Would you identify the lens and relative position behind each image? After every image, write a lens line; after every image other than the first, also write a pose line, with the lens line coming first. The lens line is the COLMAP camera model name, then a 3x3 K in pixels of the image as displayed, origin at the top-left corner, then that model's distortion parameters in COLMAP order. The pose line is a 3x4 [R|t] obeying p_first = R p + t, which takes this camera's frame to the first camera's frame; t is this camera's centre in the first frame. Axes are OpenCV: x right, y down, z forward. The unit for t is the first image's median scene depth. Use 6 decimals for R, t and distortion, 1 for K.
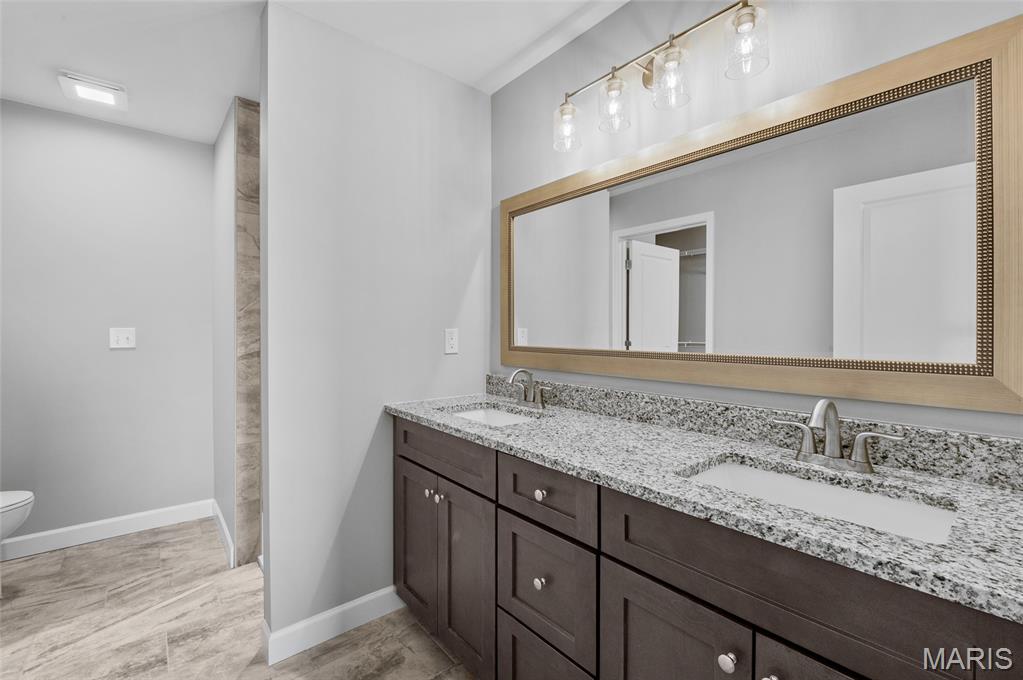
lens RADIAL K [[440.7, 0, 507.2], [0, 440.7, 332.4], [0, 0, 1]] dist [-0.004326, -0.002700]
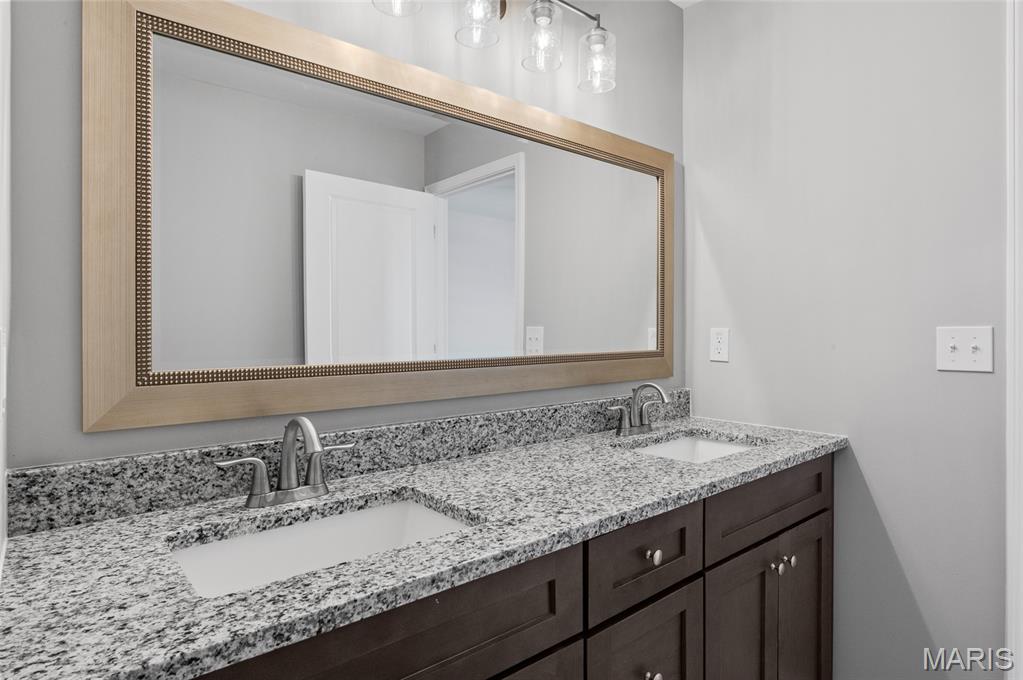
lens RADIAL K [[584.9, 0, 508.1], [0, 584.9, 341.4], [0, 0, 1]] dist [-0.001692, -0.000198]
pose [[-0.029740, -0.019998, 0.999358, -0.722896], [0.005295, 0.999783, 0.020164, -0.005051], [-0.999544, 0.005892, -0.029628, 1.051262]]
